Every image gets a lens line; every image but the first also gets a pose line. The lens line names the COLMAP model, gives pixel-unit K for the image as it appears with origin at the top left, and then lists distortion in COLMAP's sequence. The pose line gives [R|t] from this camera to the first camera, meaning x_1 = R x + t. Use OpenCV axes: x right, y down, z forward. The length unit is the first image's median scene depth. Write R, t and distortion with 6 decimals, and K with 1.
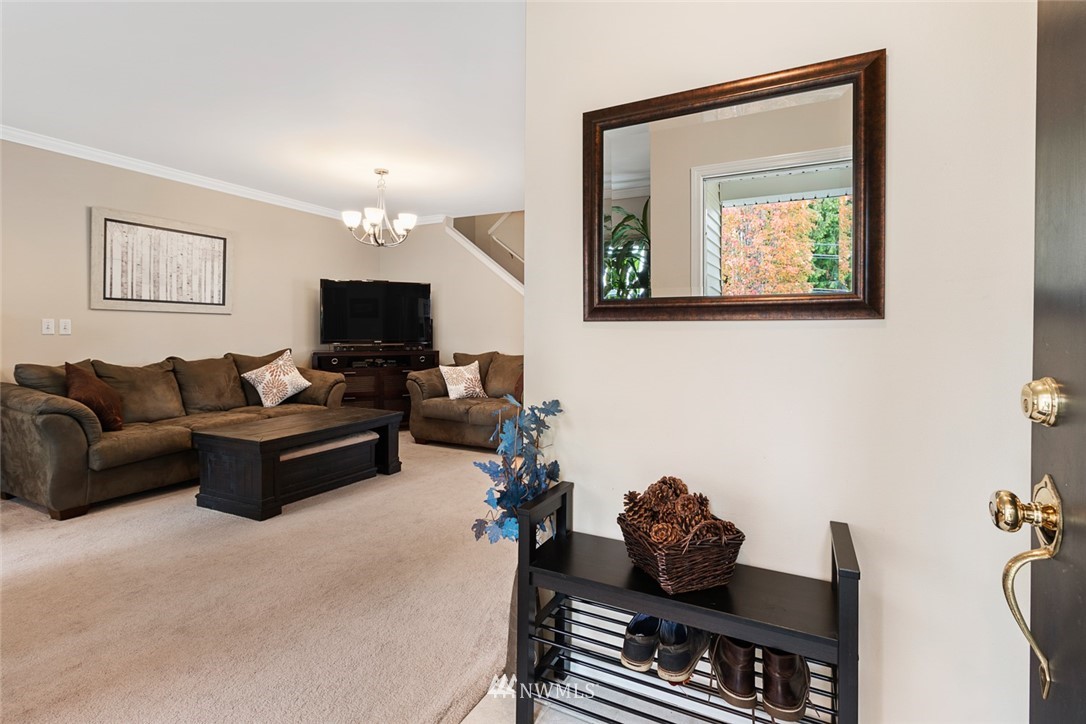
lens RADIAL K [[532.1, 0, 545.0], [0, 532.1, 340.3], [0, 0, 1]] dist [0.001132, 0.000791]
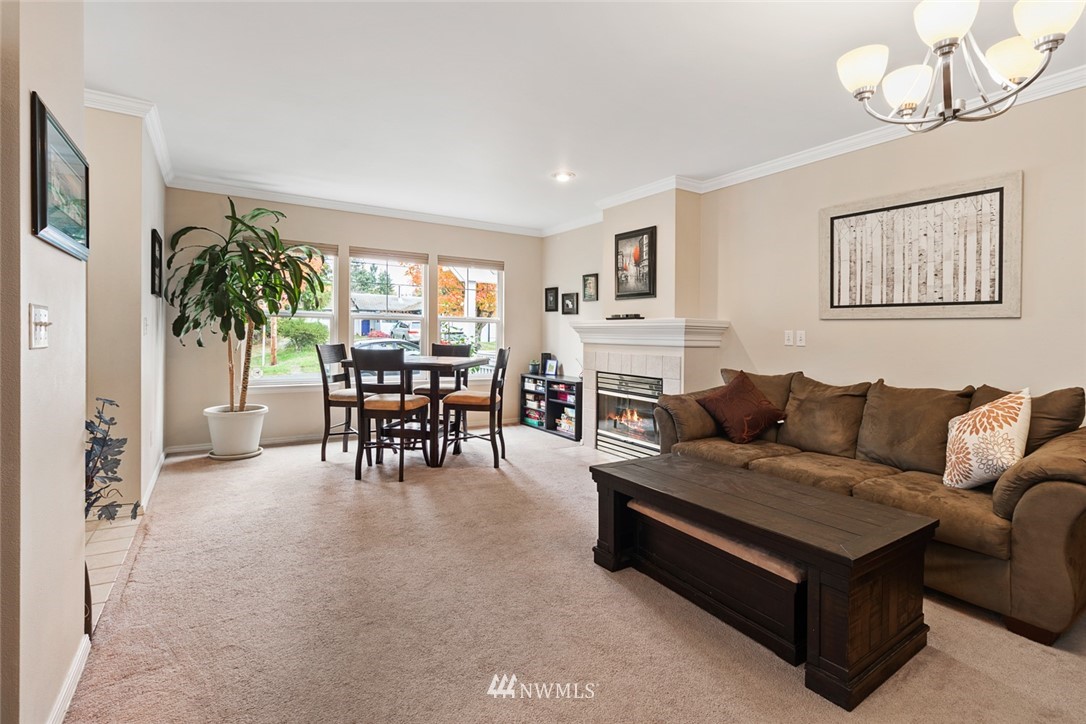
lens RADIAL K [[532.1, 0, 545.0], [0, 532.1, 340.3], [0, 0, 1]] dist [0.001132, 0.000791]
pose [[-0.515216, -0.000541, -0.857060, 0.178286], [-0.030716, 0.999369, 0.017834, -0.021892], [0.856510, 0.035514, -0.514907, 0.977794]]
